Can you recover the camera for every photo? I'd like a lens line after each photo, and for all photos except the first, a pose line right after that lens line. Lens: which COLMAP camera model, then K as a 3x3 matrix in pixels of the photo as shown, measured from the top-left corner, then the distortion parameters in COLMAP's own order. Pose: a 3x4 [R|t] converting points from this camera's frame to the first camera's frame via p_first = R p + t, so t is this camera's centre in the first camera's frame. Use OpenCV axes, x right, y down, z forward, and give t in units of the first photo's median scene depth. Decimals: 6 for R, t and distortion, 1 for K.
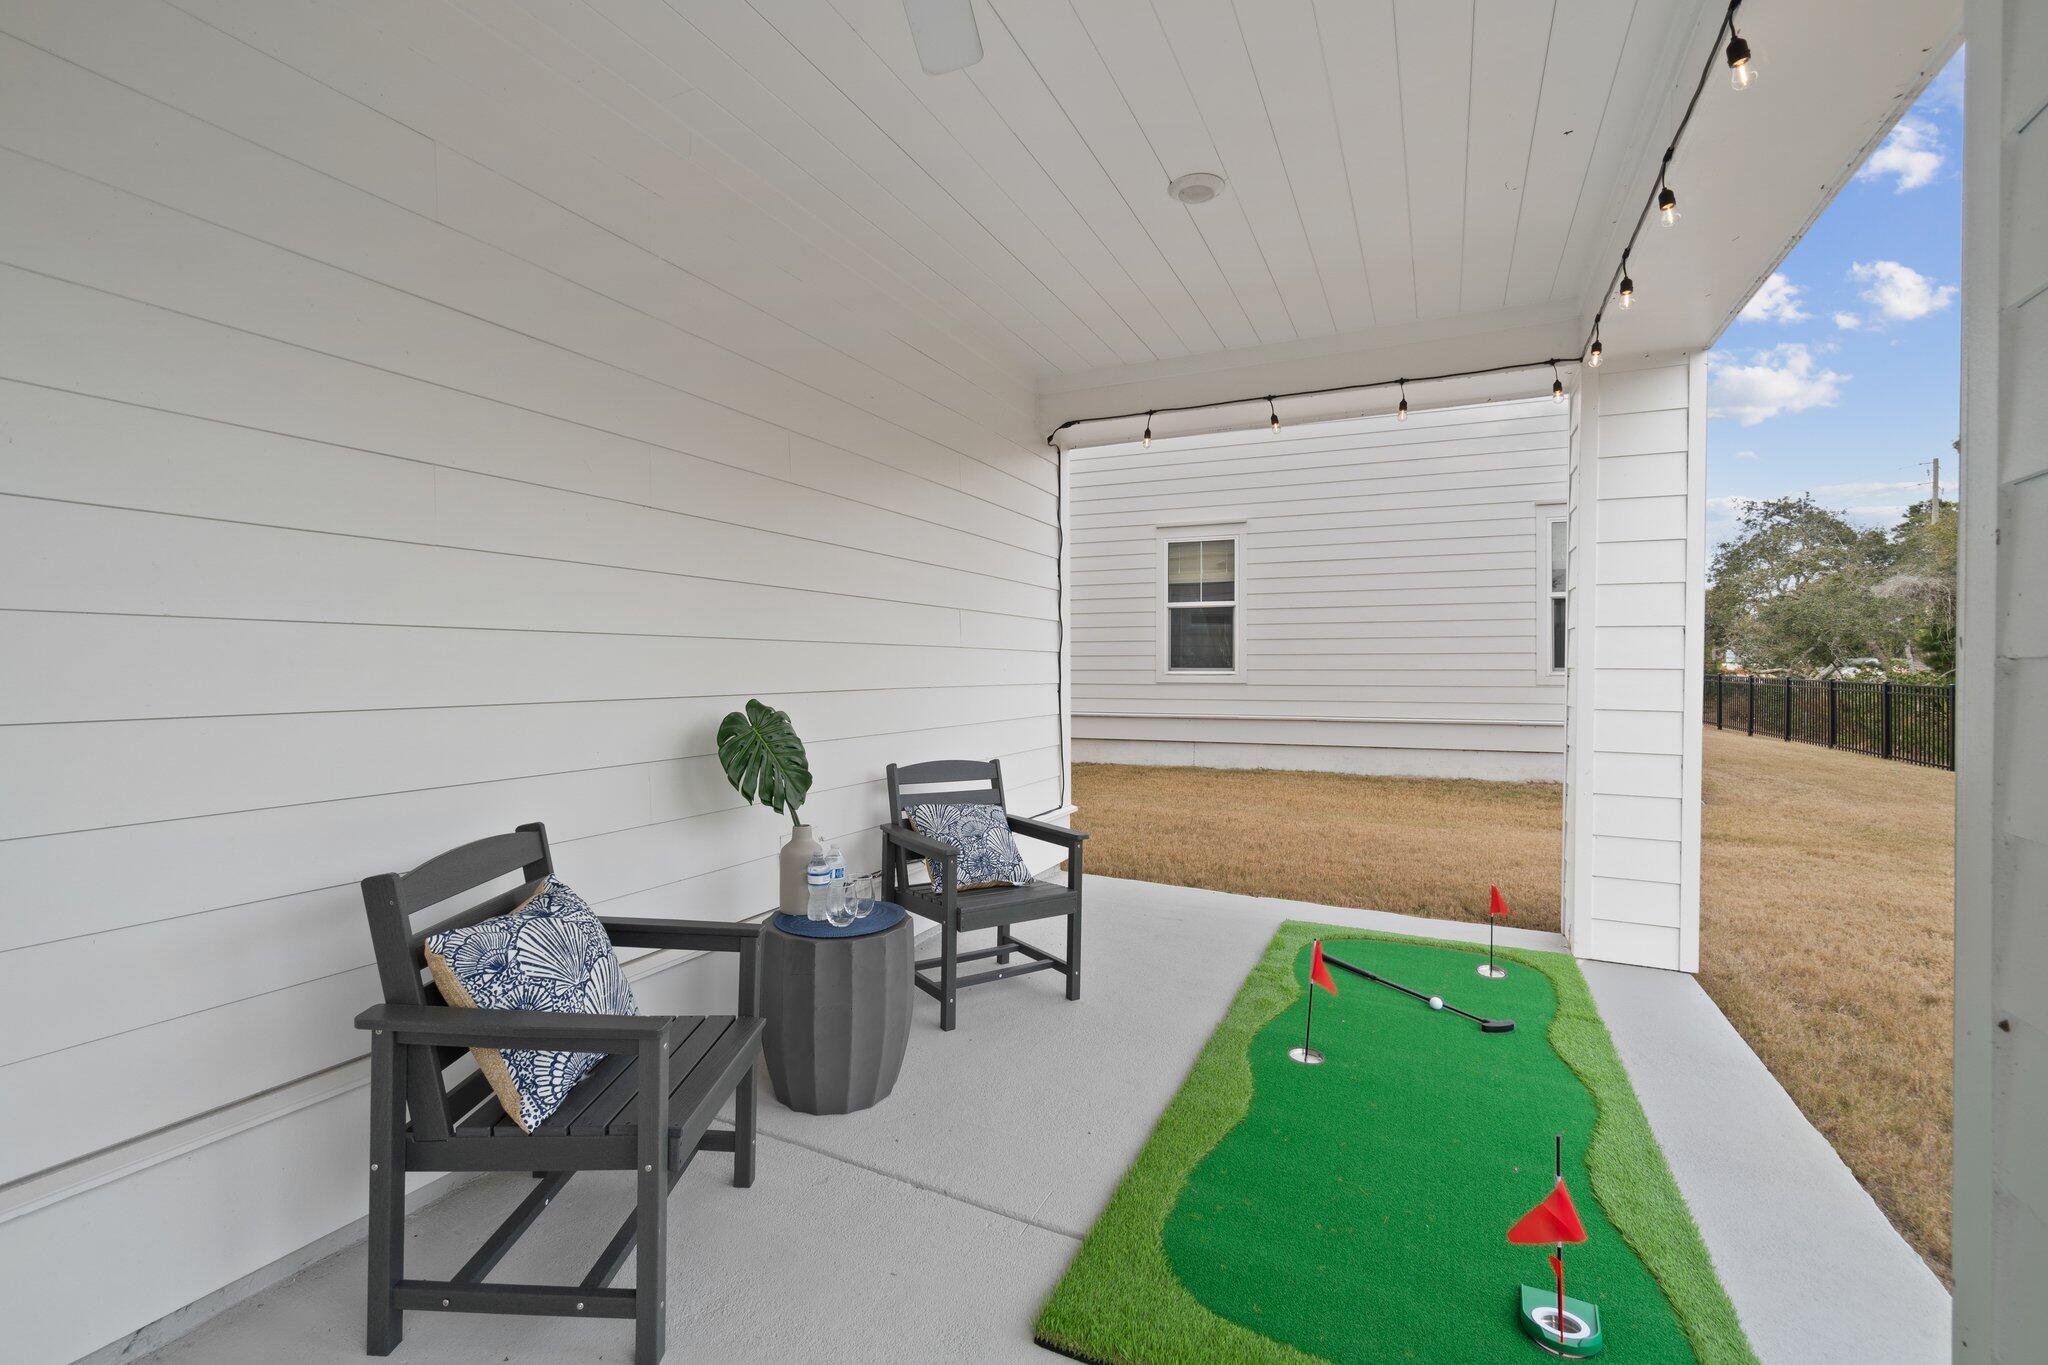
lens RADIAL K [[863.2, 0, 1024.0], [0, 863.2, 682.5], [0, 0, 1]] dist [0.000176, -0.000007]
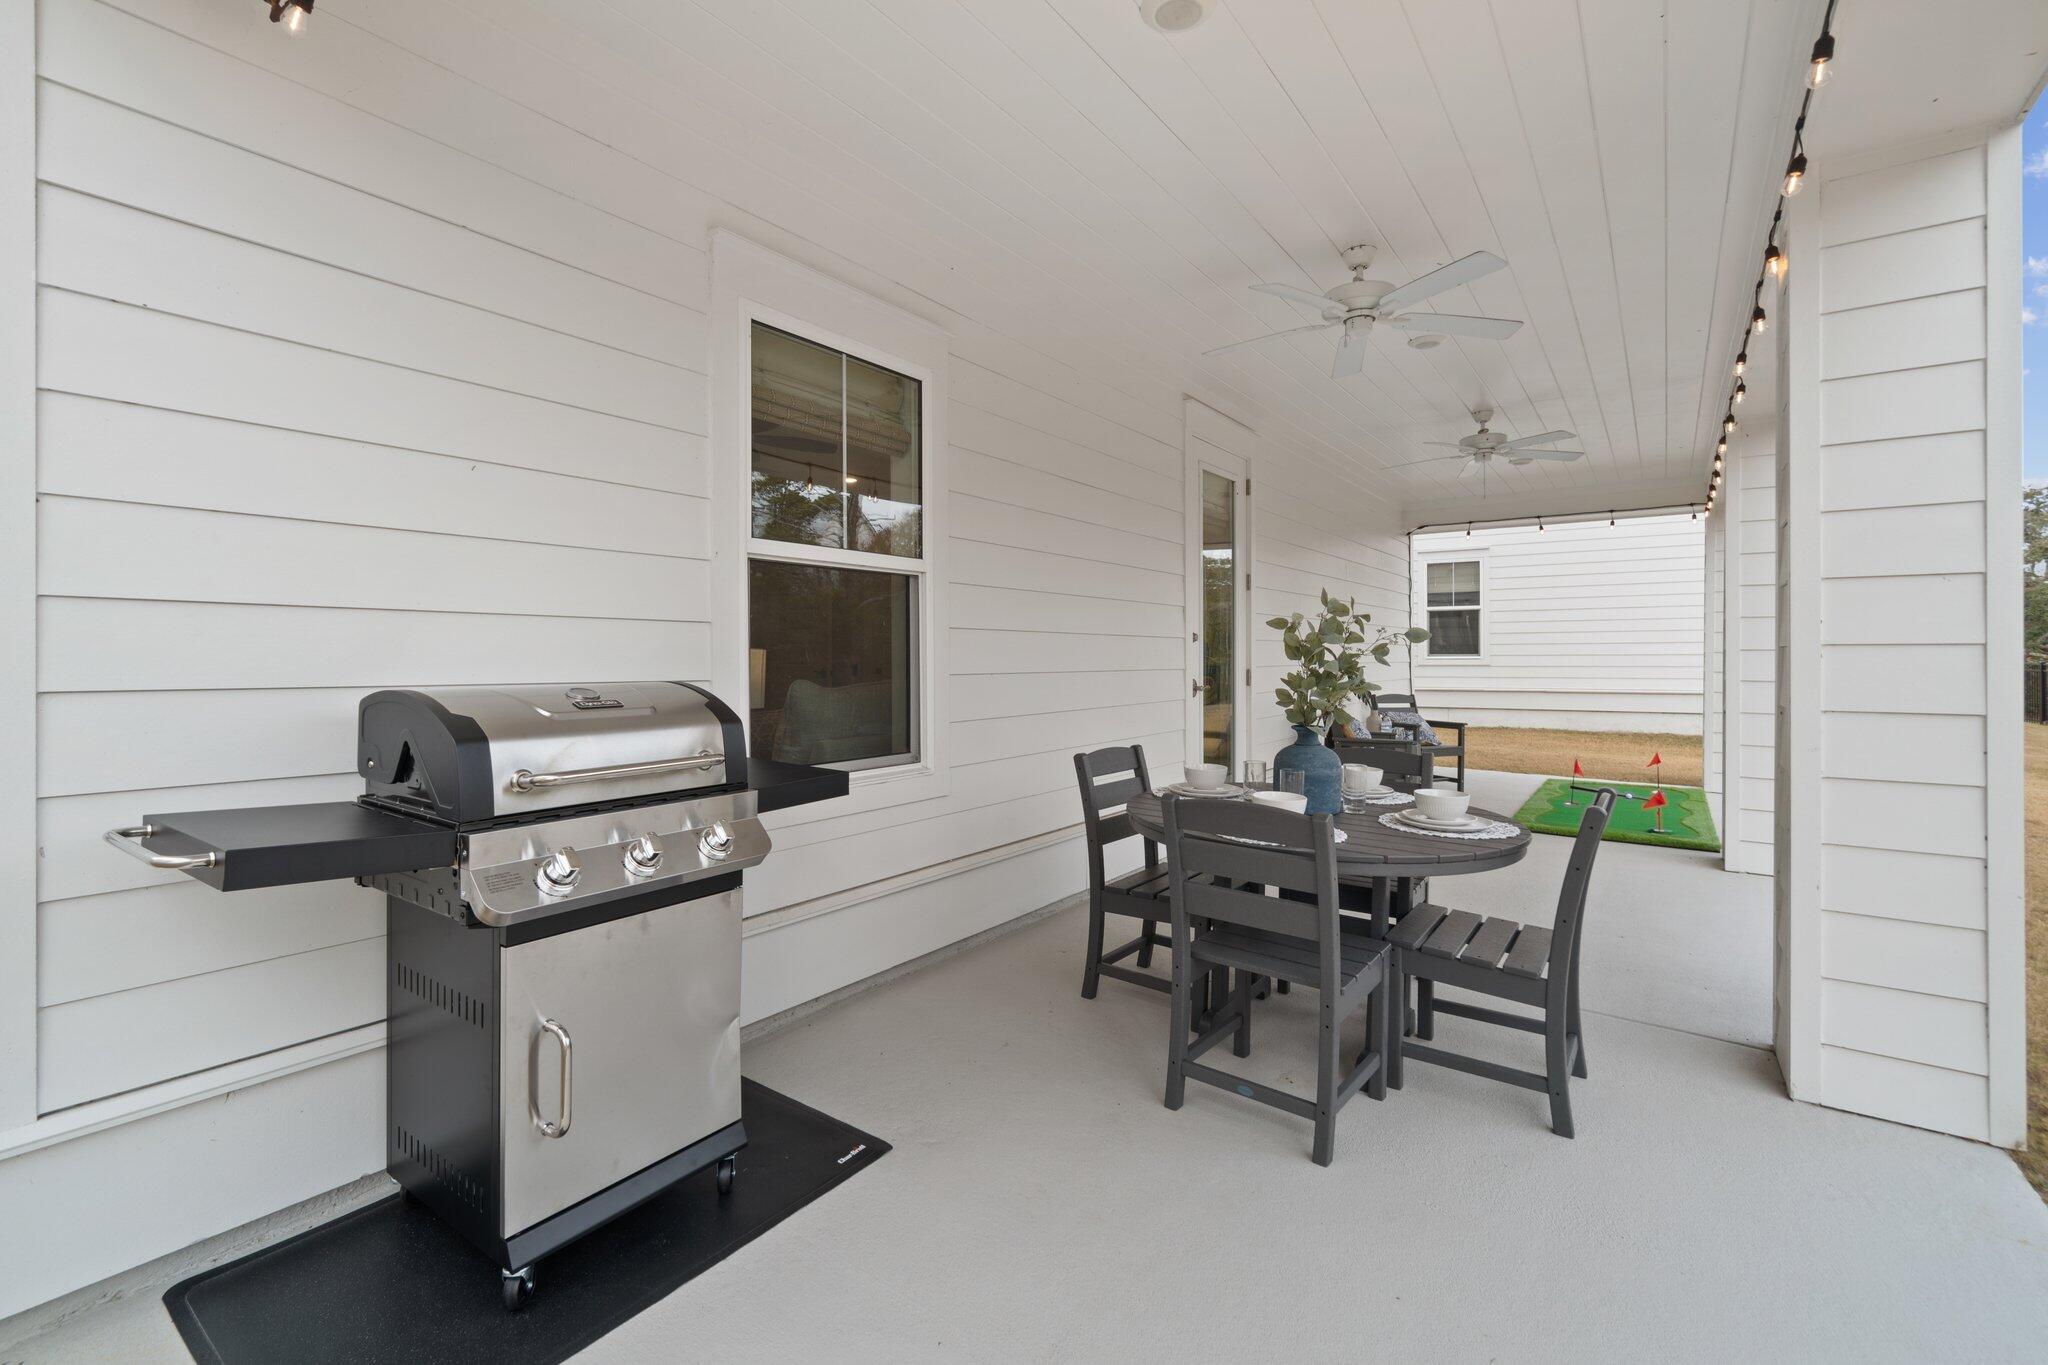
lens RADIAL K [[889.8, 0, 1036.4], [0, 889.8, 654.3], [0, 0, 1]] dist [-0.001264, -0.000068]
pose [[0.986692, -0.004897, -0.162526, -0.227075], [0.001460, 0.999773, -0.021256, 0.013234], [0.162593, 0.020736, 0.986475, -0.523134]]
